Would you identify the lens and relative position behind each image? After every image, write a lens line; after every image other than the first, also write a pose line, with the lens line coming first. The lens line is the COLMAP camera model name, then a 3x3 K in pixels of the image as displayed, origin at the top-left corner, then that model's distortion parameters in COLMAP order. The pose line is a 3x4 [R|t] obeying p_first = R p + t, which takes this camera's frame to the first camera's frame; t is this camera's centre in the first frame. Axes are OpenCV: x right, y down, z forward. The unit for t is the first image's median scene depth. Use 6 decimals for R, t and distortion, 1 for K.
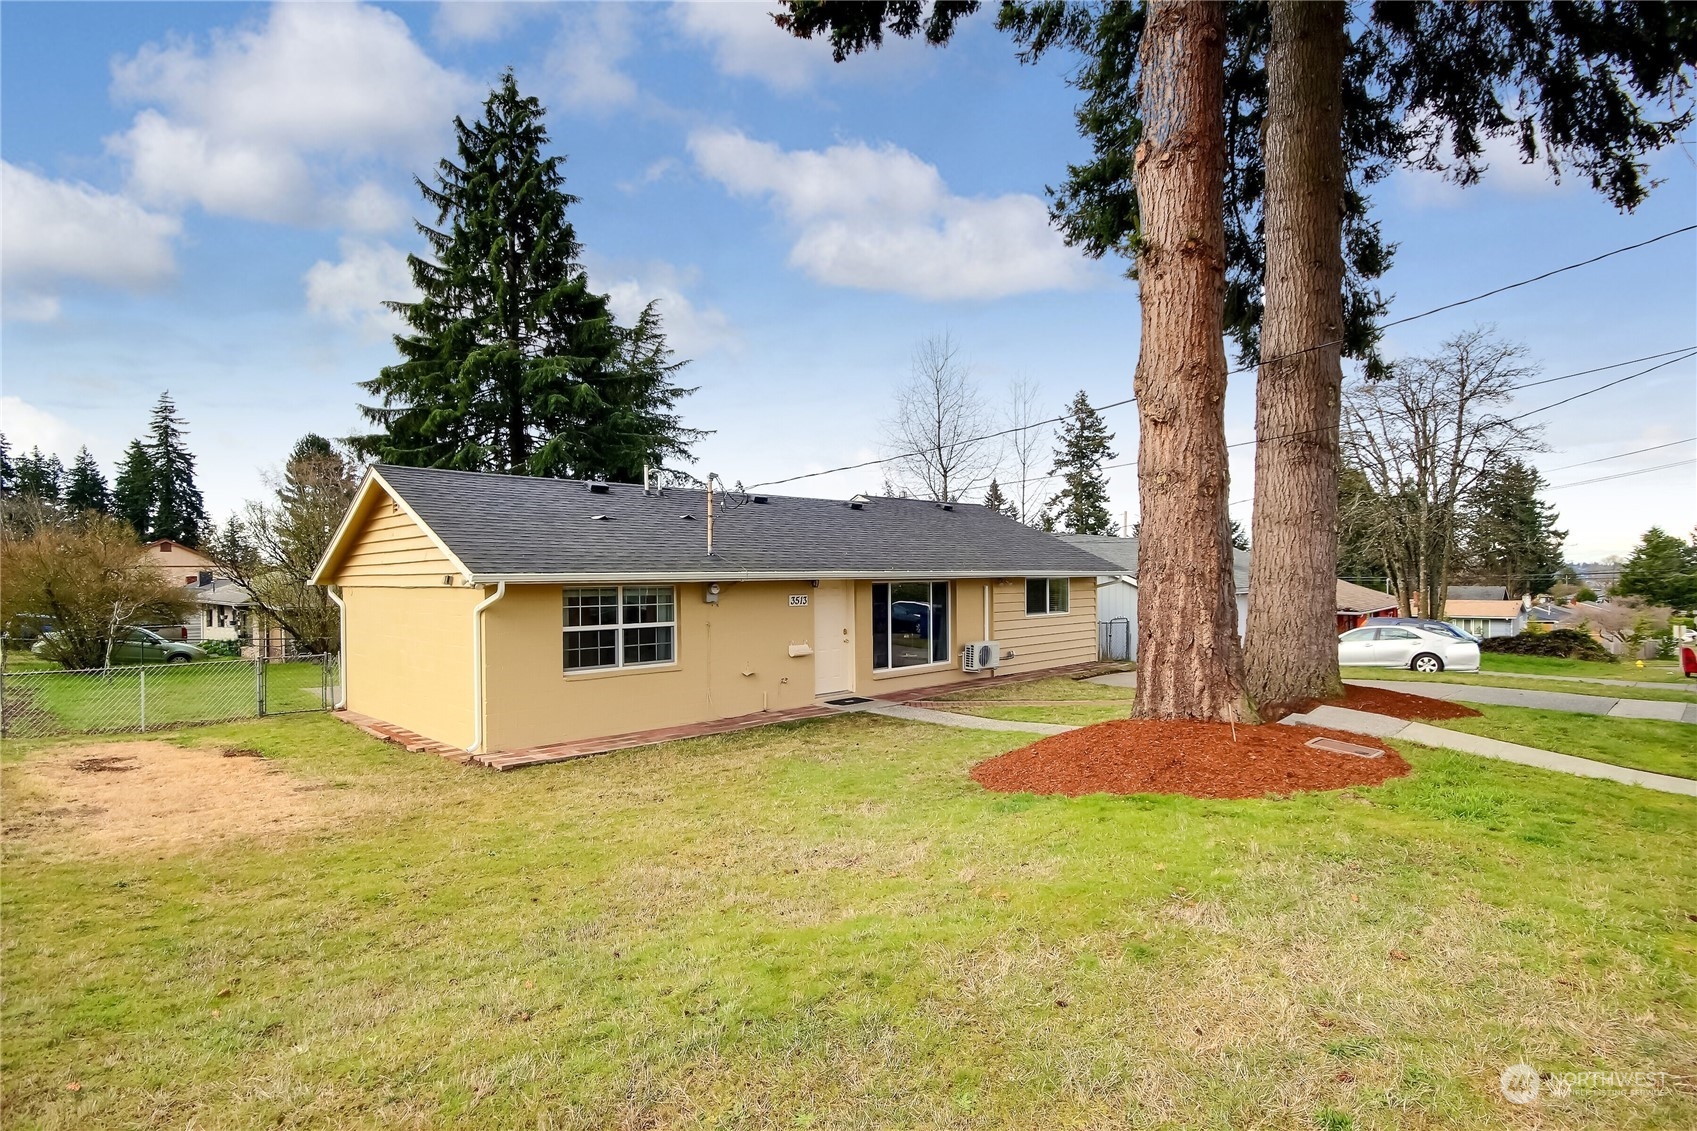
lens RADIAL K [[837.6, 0, 857.2], [0, 837.6, 576.3], [0, 0, 1]] dist [0.001077, 0.000263]
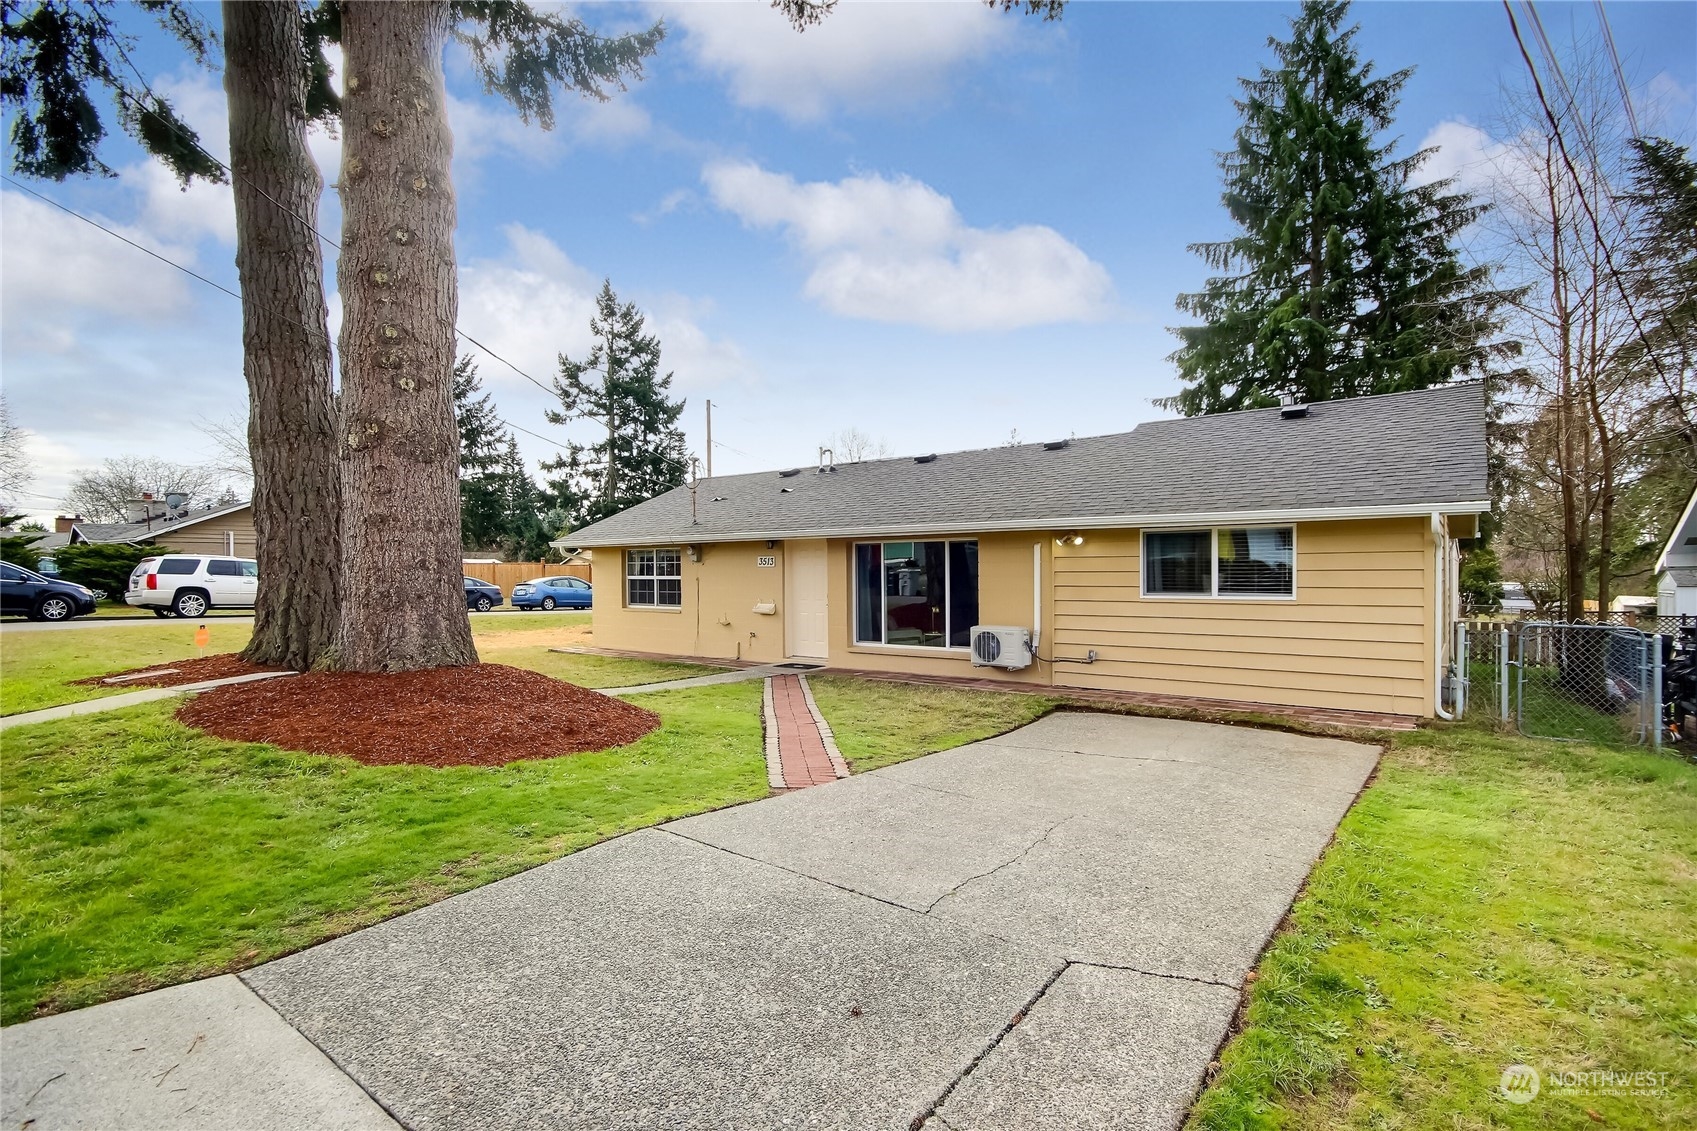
lens RADIAL K [[837.6, 0, 857.2], [0, 837.6, 576.3], [0, 0, 1]] dist [0.001077, 0.000263]
pose [[0.155864, 0.015815, -0.987652, 0.825044], [0.005649, 0.999841, 0.016902, 0.026316], [0.987762, -0.008214, 0.155750, 0.801477]]
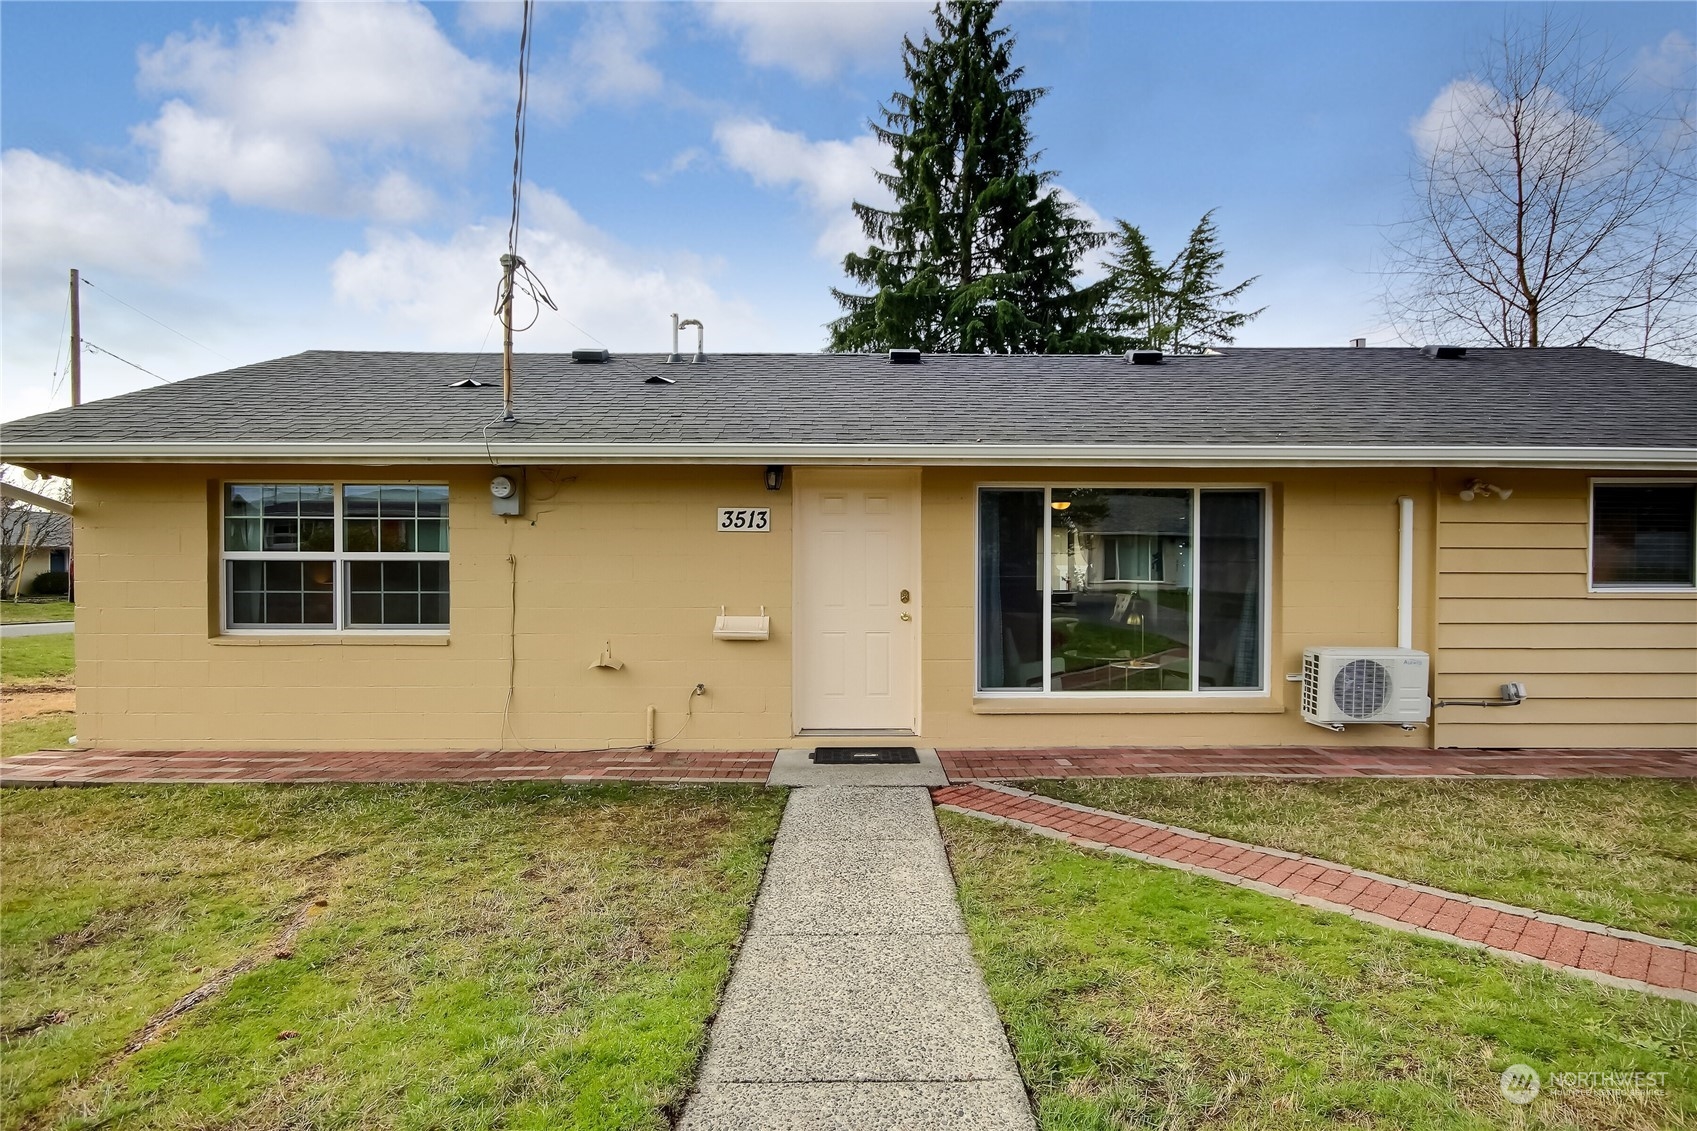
lens RADIAL K [[837.6, 0, 857.2], [0, 837.6, 576.3], [0, 0, 1]] dist [0.001077, 0.000263]
pose [[0.729121, 0.018245, -0.684141, 0.244096], [-0.008992, 0.999814, 0.017080, 0.043812], [0.684325, -0.006302, 0.729150, 0.598221]]
